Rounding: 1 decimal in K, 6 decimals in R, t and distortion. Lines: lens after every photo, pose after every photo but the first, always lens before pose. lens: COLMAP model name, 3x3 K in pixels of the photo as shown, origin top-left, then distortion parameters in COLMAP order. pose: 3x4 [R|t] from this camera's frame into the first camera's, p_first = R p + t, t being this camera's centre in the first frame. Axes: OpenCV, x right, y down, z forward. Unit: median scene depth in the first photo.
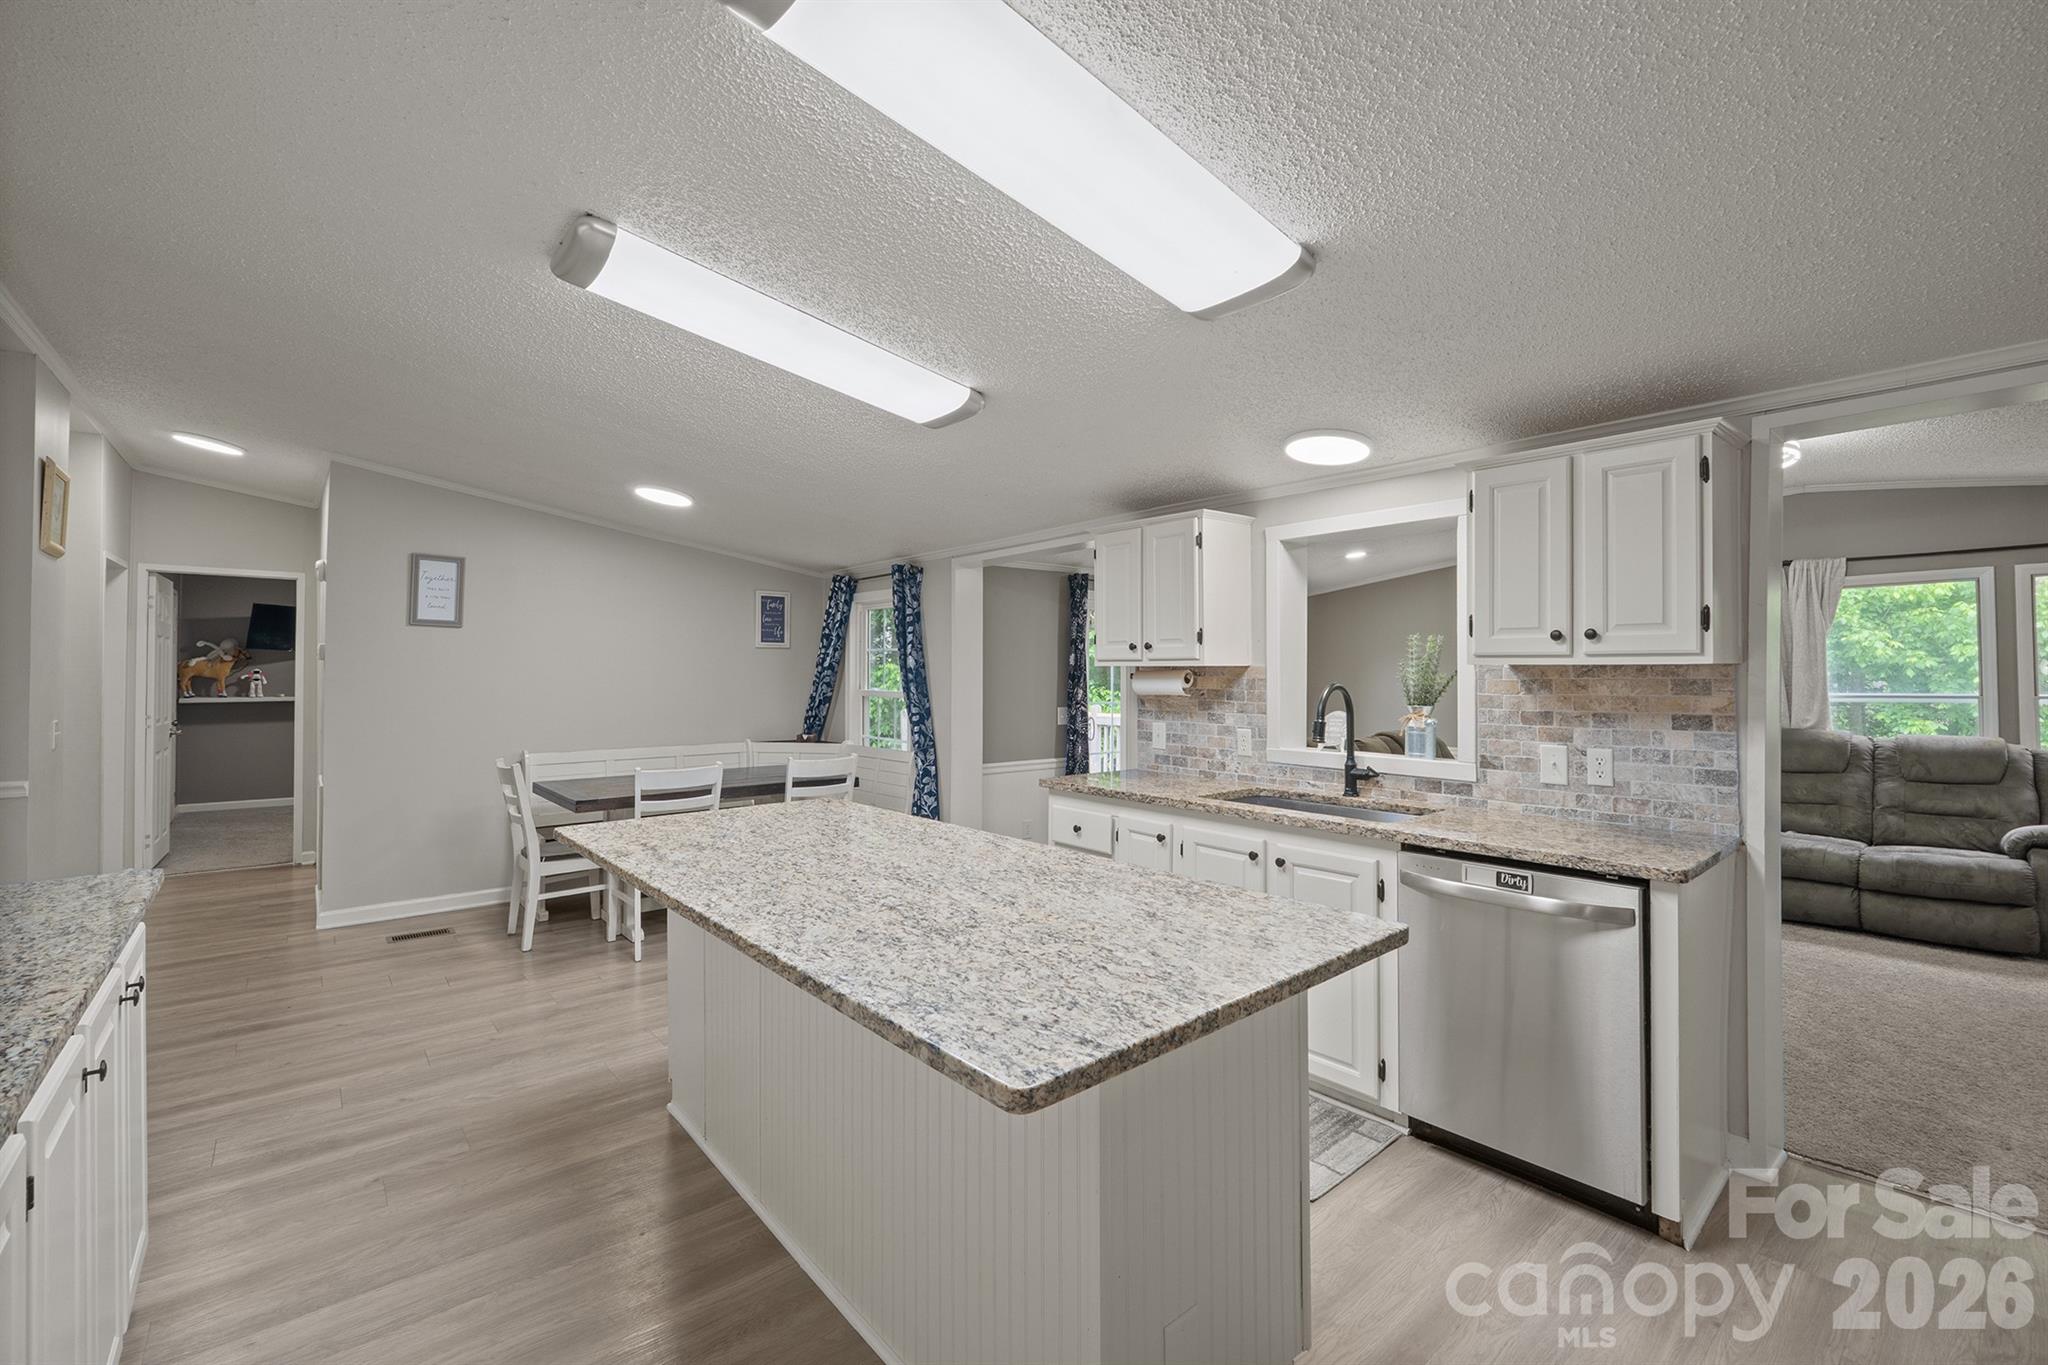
lens RADIAL K [[856.6, 0, 1011.3], [0, 856.6, 672.6], [0, 0, 1]] dist [-0.007365, -0.001729]
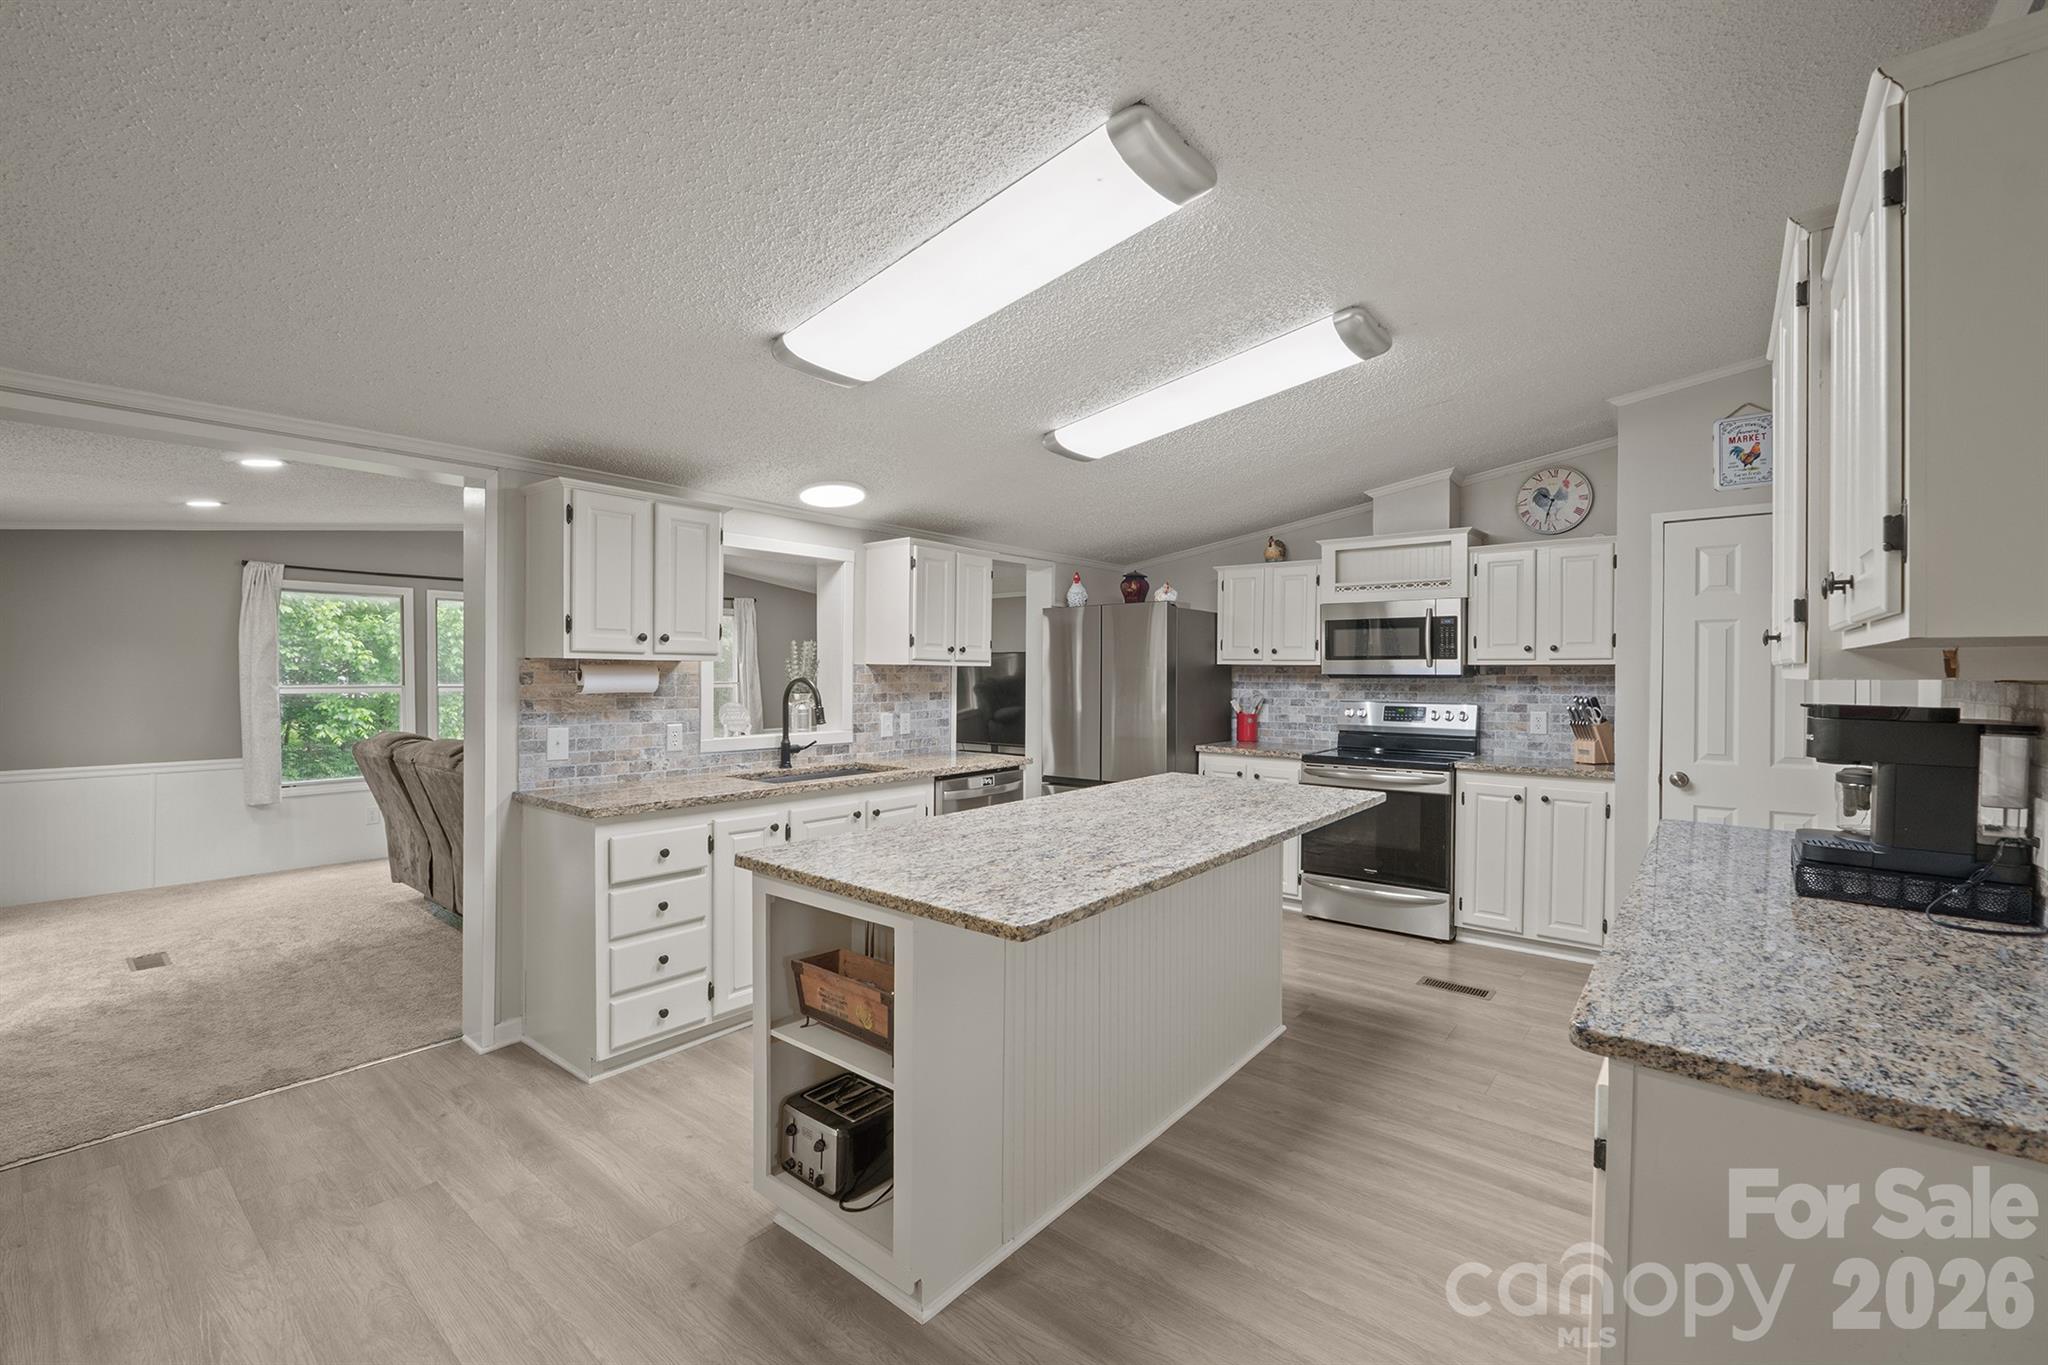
lens RADIAL K [[856.6, 0, 1056.1], [0, 856.6, 667.3], [0, 0, 1]] dist [-0.007365, -0.001729]
pose [[-0.218592, 0.005619, 0.975800, -0.908083], [-0.005585, 0.999960, -0.007009, 0.004091], [-0.975800, -0.006982, -0.218552, 0.889853]]
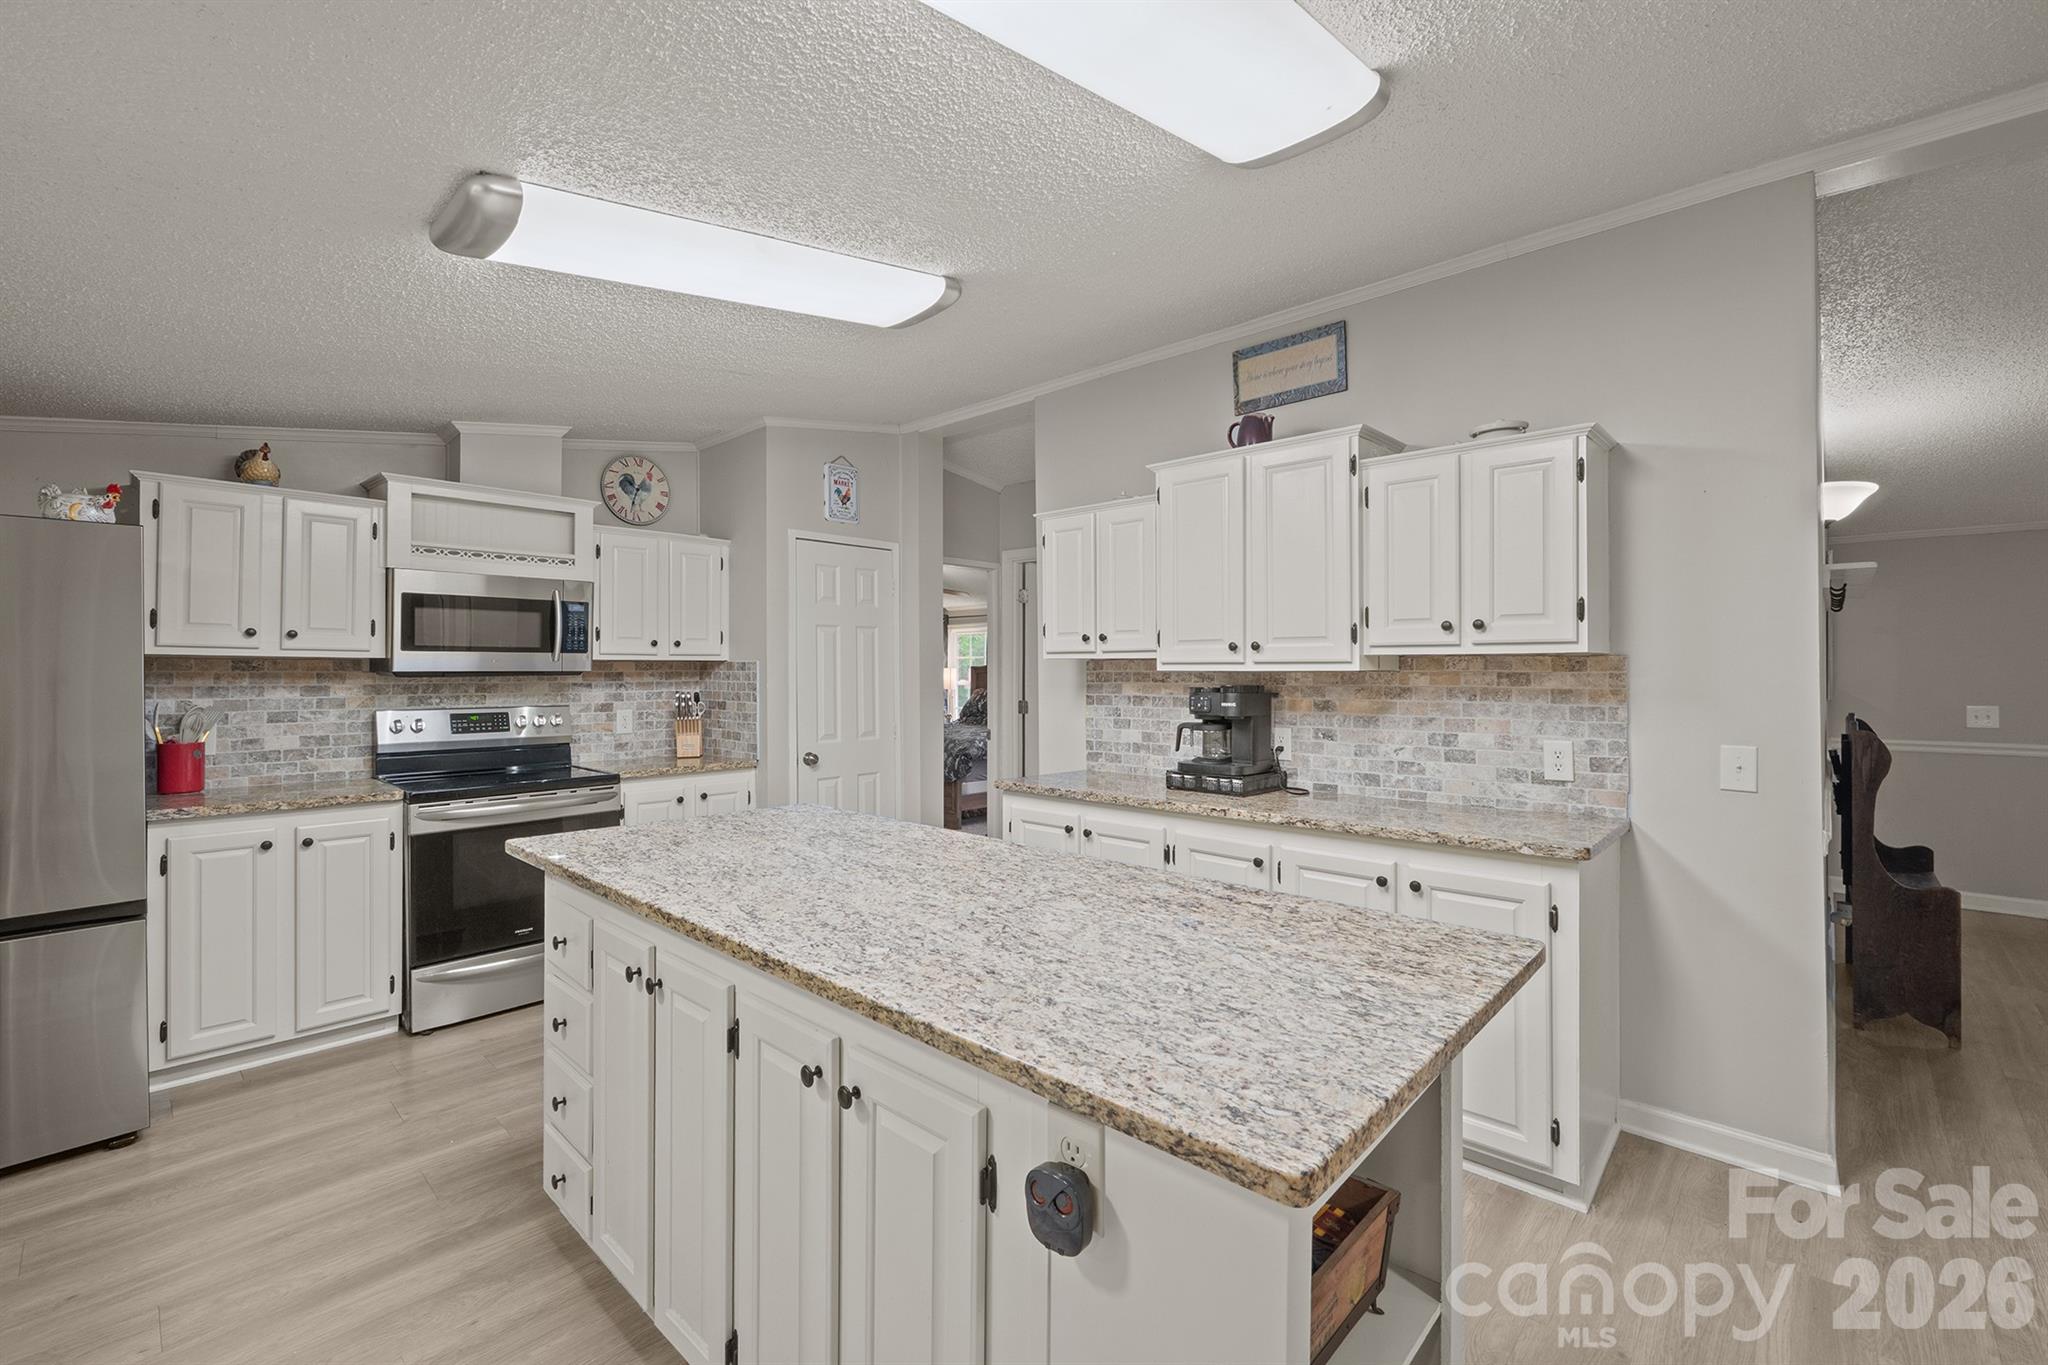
lens RADIAL K [[856.6, 0, 1009.2], [0, 856.6, 653.1], [0, 0, 1]] dist [-0.007365, -0.001729]
pose [[-0.992090, 0.000601, -0.125529, -0.094310], [0.003249, 0.999777, -0.020890, 0.004538], [0.125488, -0.021132, -0.991870, 1.215906]]
